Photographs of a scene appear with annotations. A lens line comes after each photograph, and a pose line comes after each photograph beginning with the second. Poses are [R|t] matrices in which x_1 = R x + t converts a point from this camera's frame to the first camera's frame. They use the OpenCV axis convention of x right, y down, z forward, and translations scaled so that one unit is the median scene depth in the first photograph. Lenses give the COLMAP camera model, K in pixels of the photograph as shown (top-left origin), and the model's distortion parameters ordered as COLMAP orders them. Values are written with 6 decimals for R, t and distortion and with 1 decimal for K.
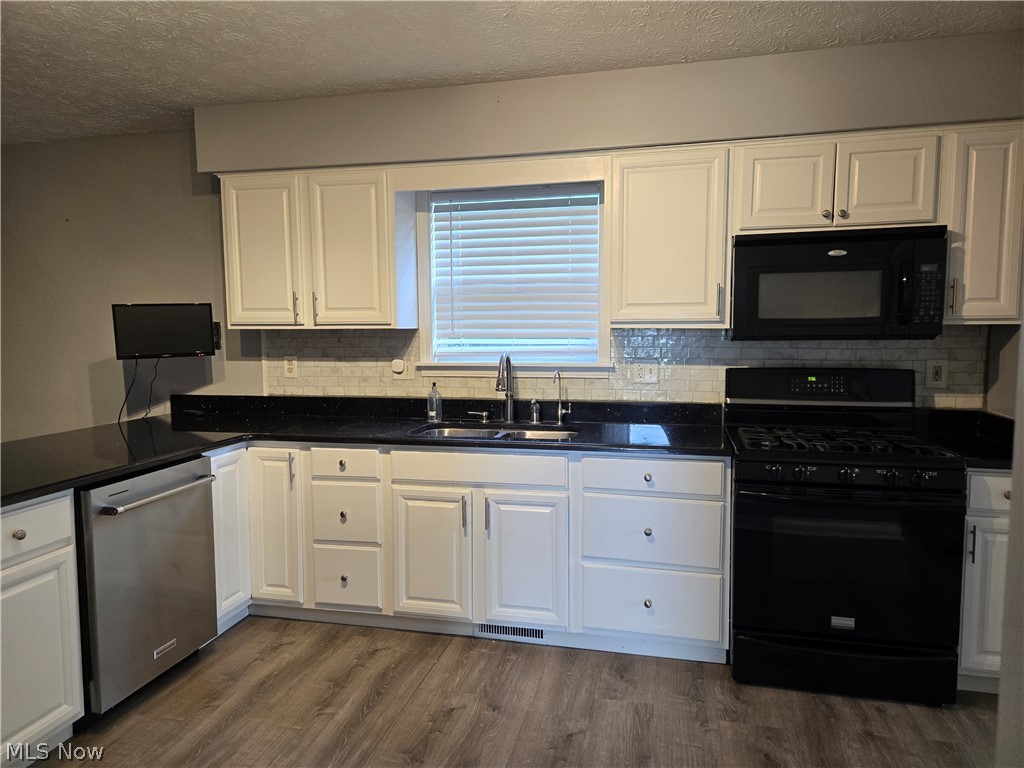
lens RADIAL K [[692.7, 0, 512.0], [0, 692.7, 384.0], [0, 0, 1]] dist [0.078421, -0.065670]
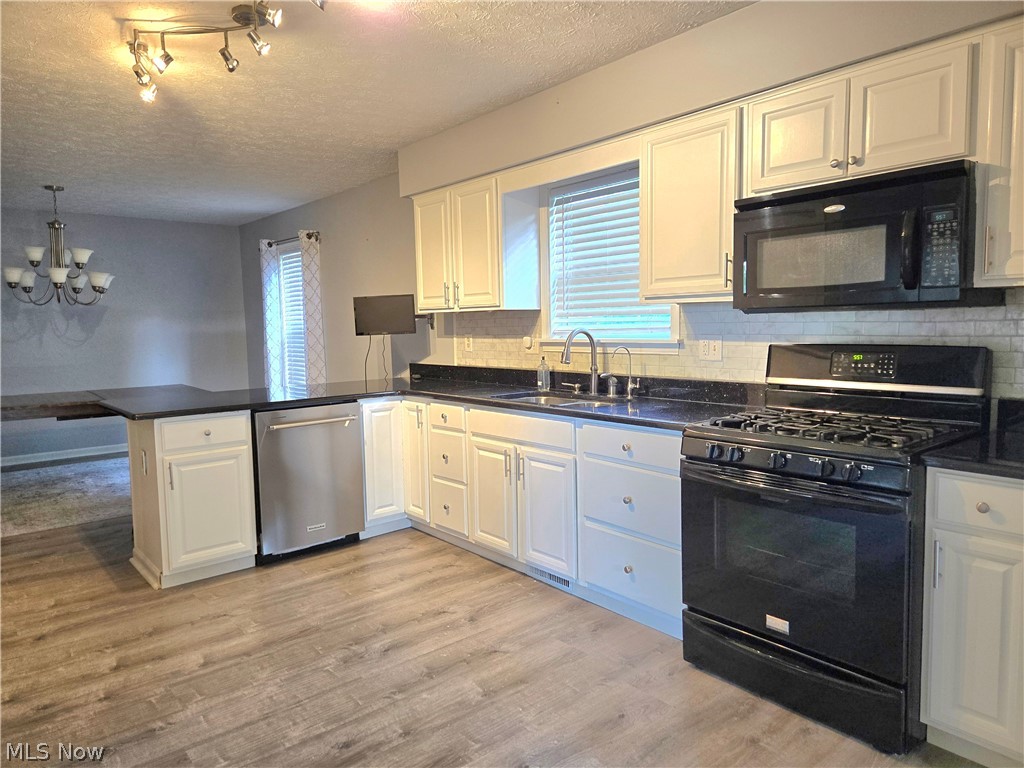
lens RADIAL K [[692.7, 0, 512.0], [0, 692.7, 384.0], [0, 0, 1]] dist [0.078421, -0.065670]
pose [[0.794793, 0.043673, -0.605308, 0.601709], [-0.035700, 0.999045, 0.025205, 0.018110], [0.605830, 0.001577, 0.795593, 0.067290]]
